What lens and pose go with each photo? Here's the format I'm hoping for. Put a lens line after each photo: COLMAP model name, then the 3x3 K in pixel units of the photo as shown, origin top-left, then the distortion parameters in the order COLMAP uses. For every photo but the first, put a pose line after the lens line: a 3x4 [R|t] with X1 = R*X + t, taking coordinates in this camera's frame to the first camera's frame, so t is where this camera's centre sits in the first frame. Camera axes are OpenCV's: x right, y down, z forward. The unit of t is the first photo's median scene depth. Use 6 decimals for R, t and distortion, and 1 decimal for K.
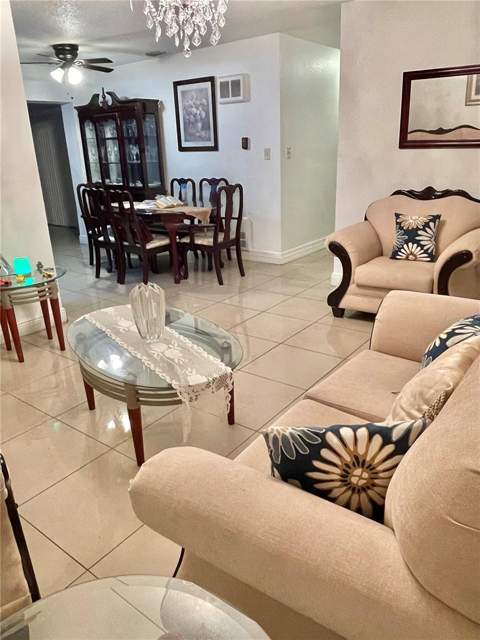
lens RADIAL K [[468.8, 0, 240.1], [0, 468.8, 320.6], [0, 0, 1]] dist [0.009855, -0.000286]
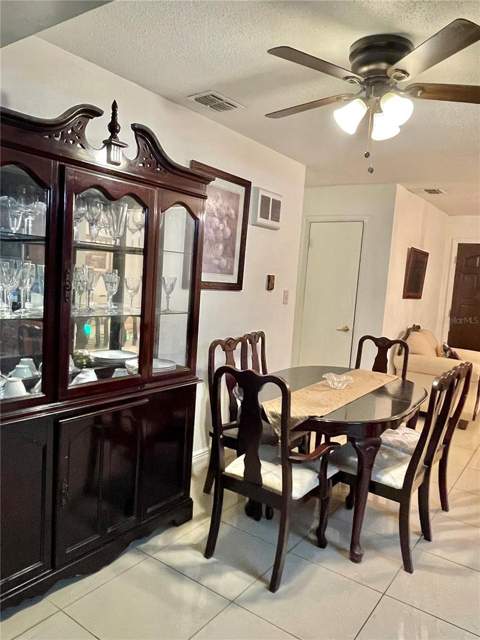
lens RADIAL K [[468.8, 0, 239.4], [0, 468.8, 320.7], [0, 0, 1]] dist [0.009855, -0.000286]
pose [[-0.037667, -0.057271, 0.997648, -0.668875], [0.292503, 0.953997, 0.065809, -0.366377], [-0.955522, 0.294294, -0.019182, 1.027115]]
